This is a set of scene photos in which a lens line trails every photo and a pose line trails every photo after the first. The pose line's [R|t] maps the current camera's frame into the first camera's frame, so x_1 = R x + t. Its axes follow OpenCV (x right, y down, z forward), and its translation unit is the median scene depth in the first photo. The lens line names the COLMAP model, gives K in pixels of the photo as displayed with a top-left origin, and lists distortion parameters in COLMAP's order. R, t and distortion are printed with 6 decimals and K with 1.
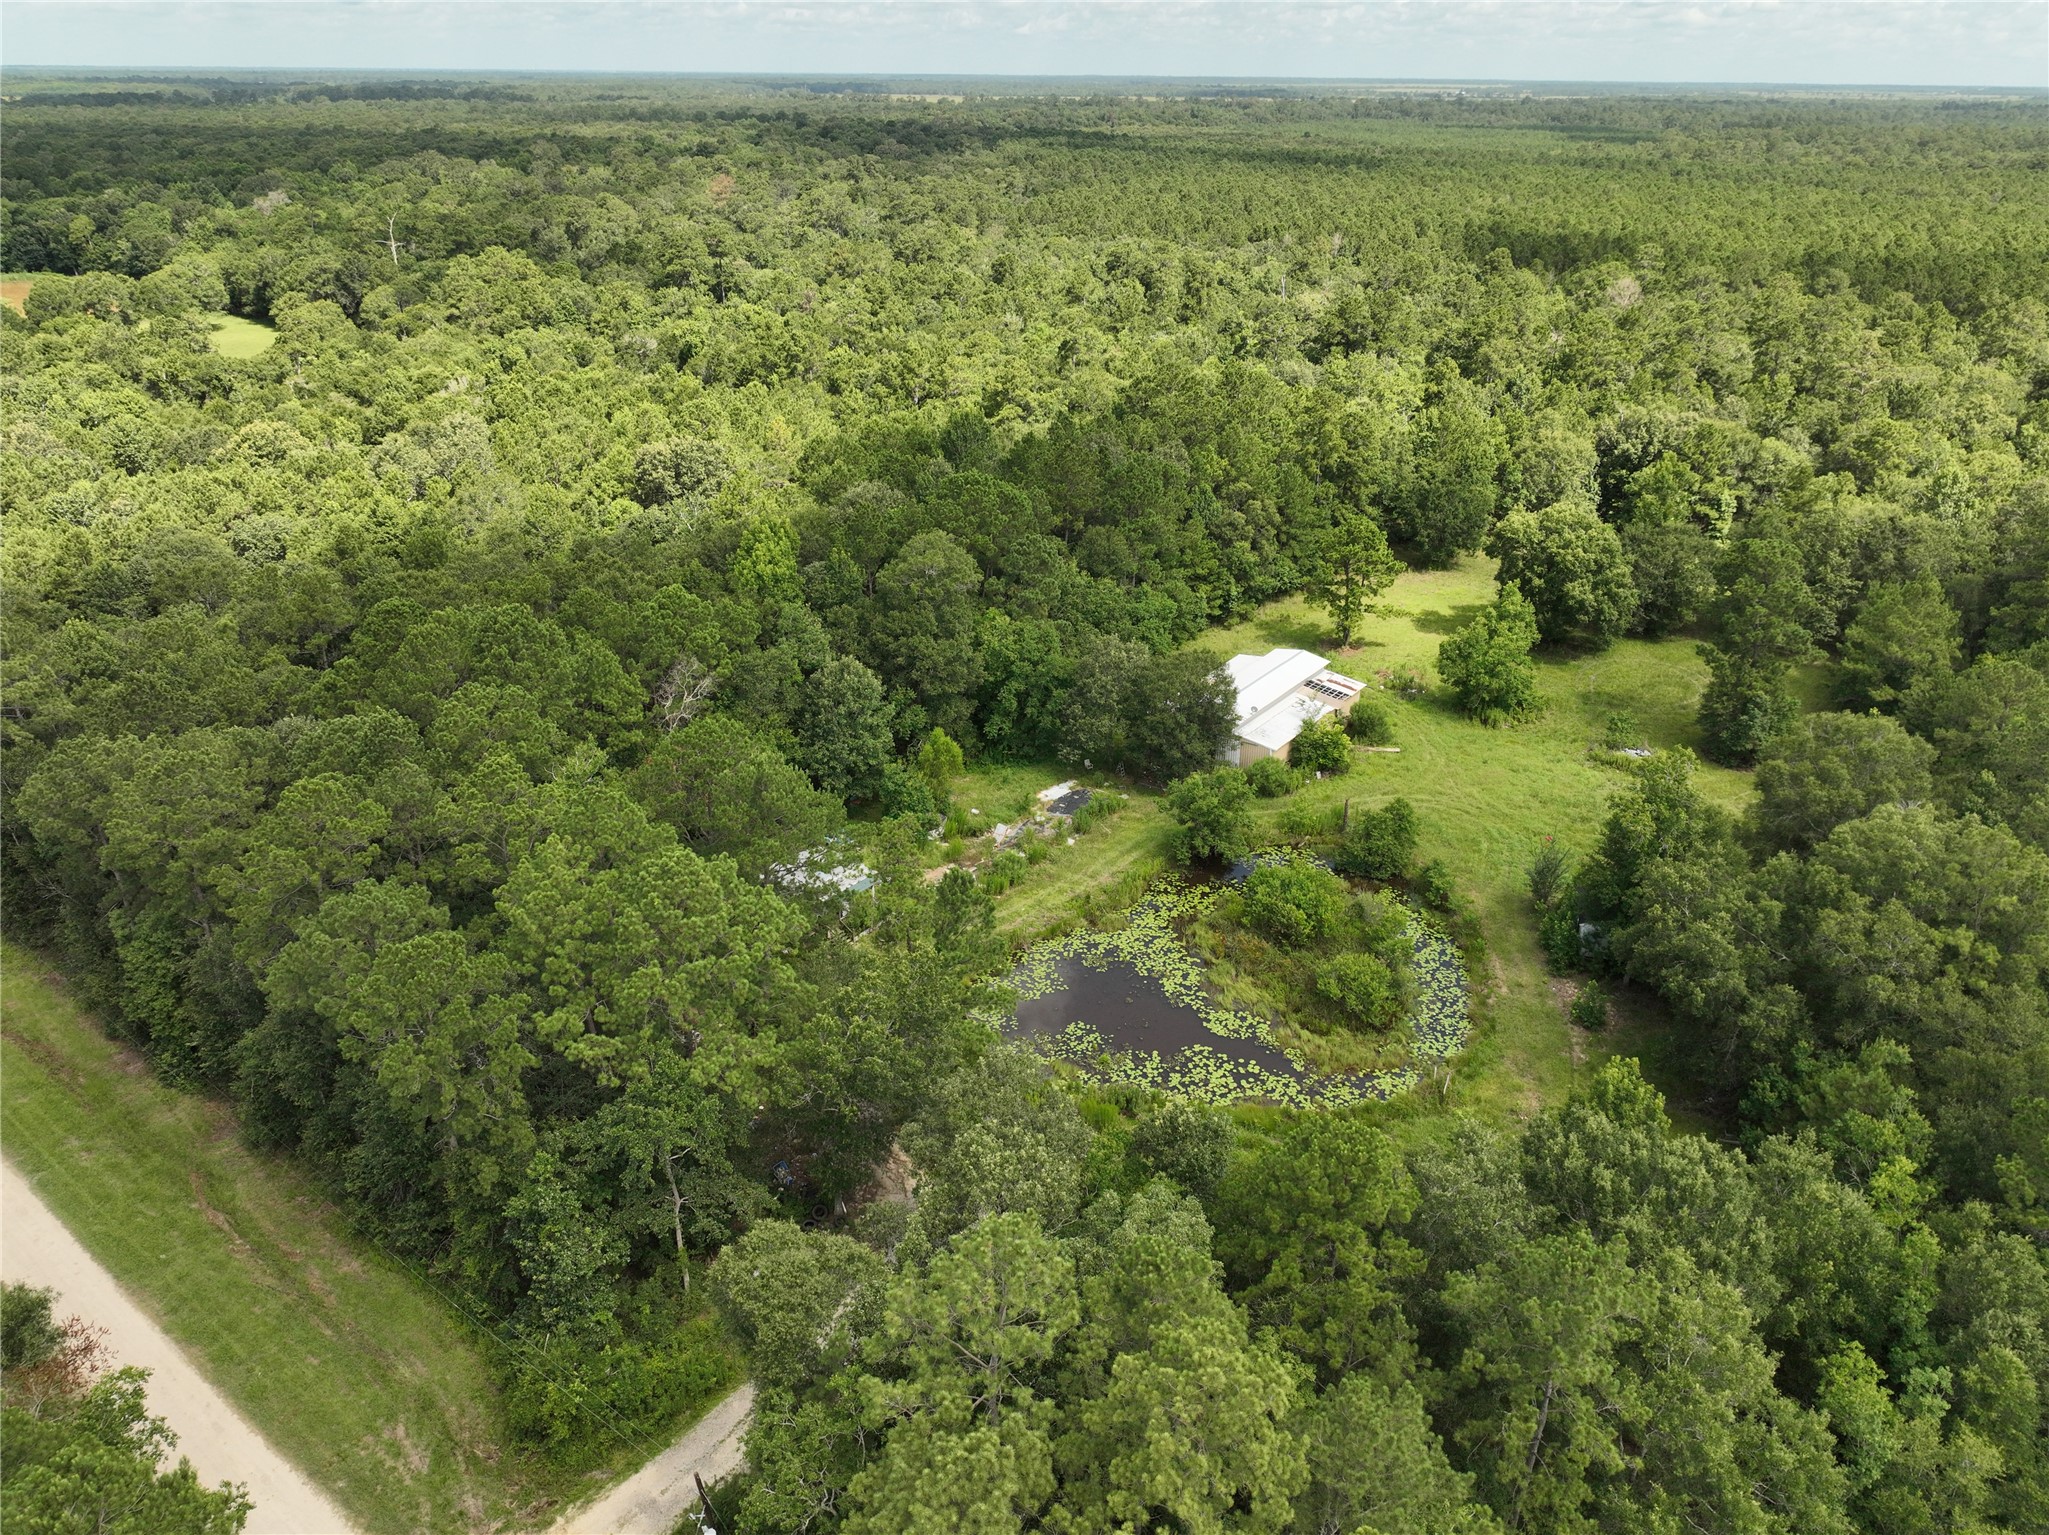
lens RADIAL K [[1437.2, 0, 1028.7], [0, 1437.2, 763.9], [0, 0, 1]] dist [0.004963, -0.008564]
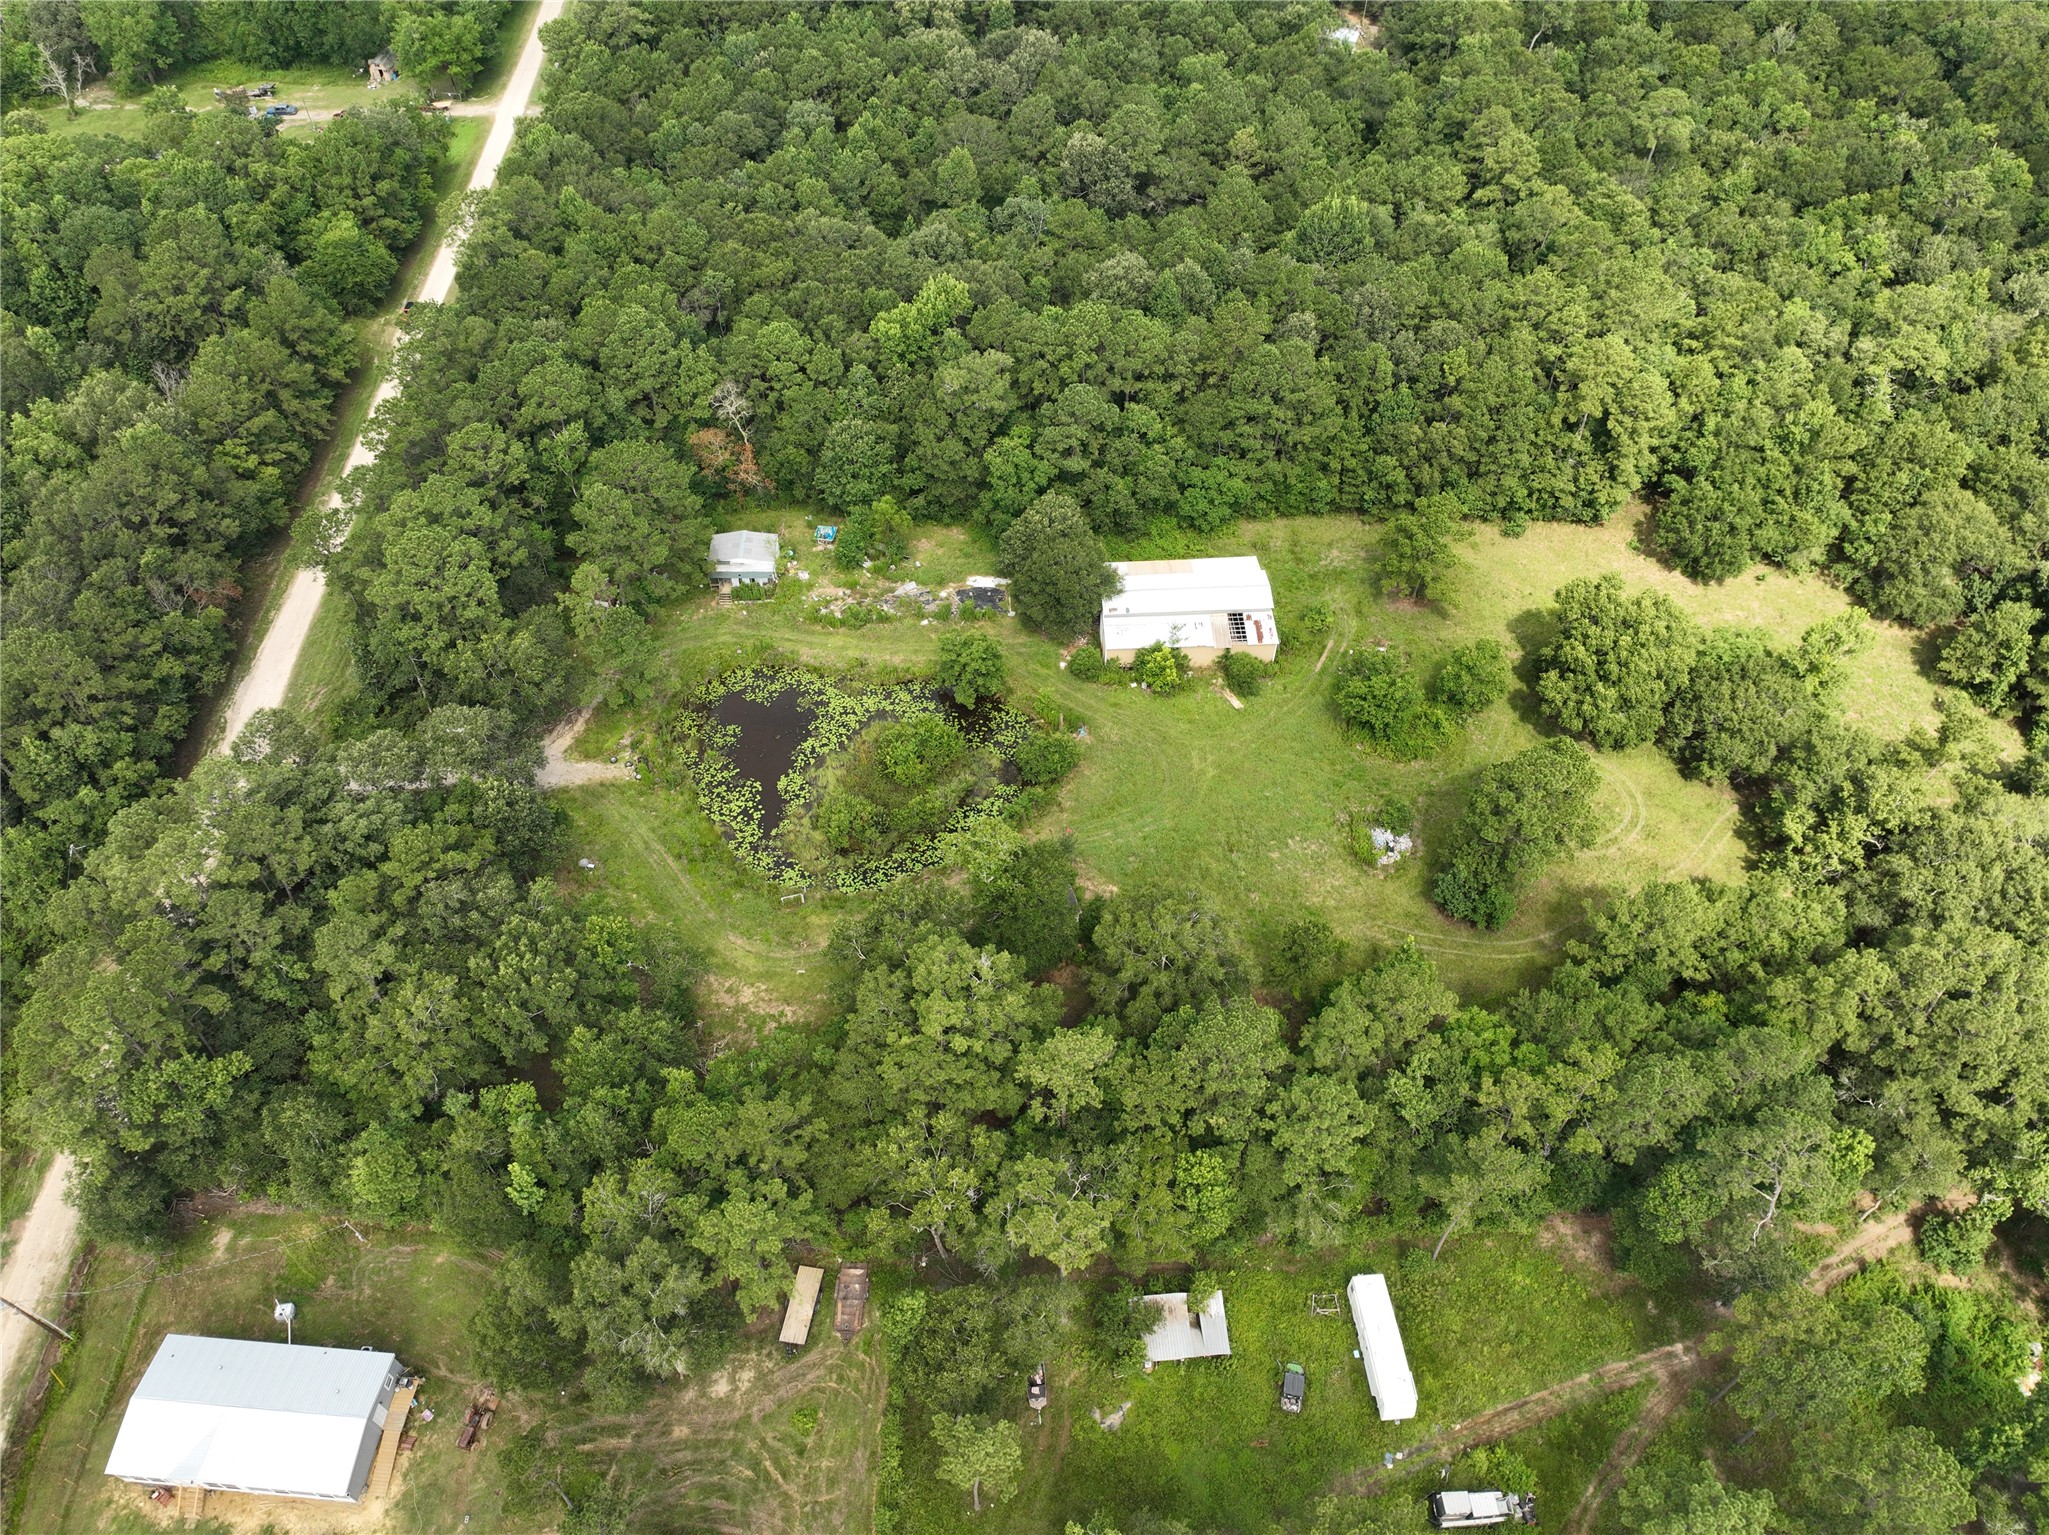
lens RADIAL K [[1437.2, 0, 1044.6], [0, 1437.2, 765.0], [0, 0, 1]] dist [0.004963, -0.008564]
pose [[0.626202, 0.601718, -0.495788, 0.874850], [-0.338657, 0.782702, 0.522196, -0.601572], [0.702269, -0.159098, 0.693906, 0.115482]]
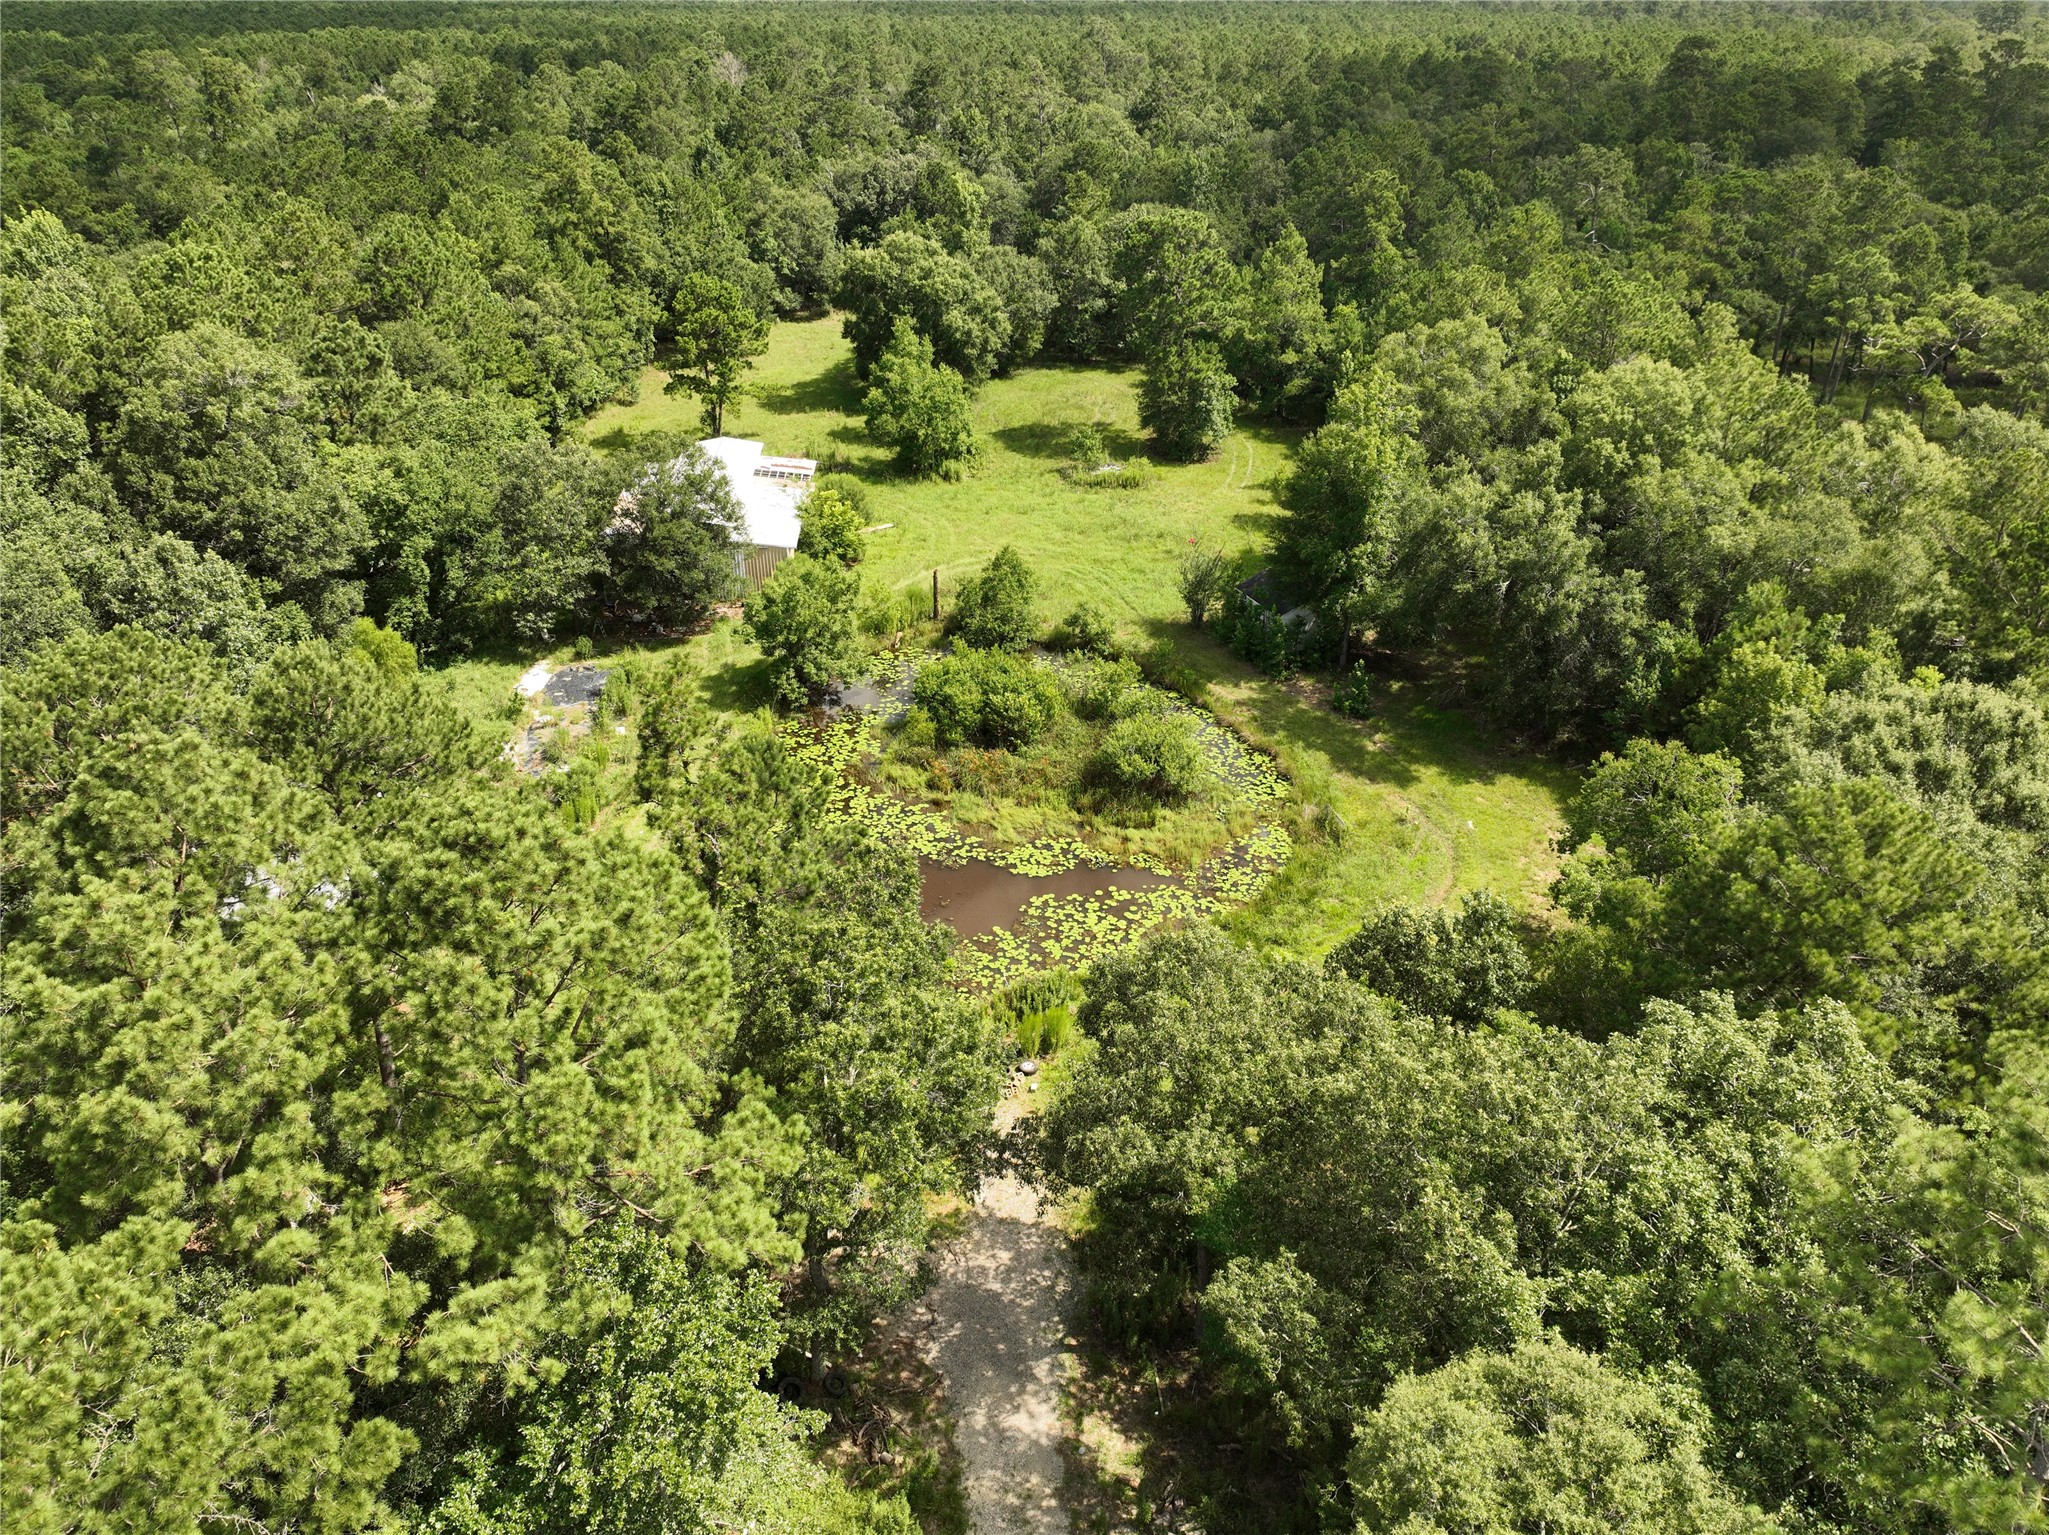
lens RADIAL K [[1437.2, 0, 1024.0], [0, 1437.2, 773.7], [0, 0, 1]] dist [0.004963, -0.008564]
pose [[0.770567, -0.316171, 0.553410, -0.209965], [0.277421, 0.948100, 0.155382, 0.021455], [-0.573815, 0.033796, 0.818287, 0.342229]]
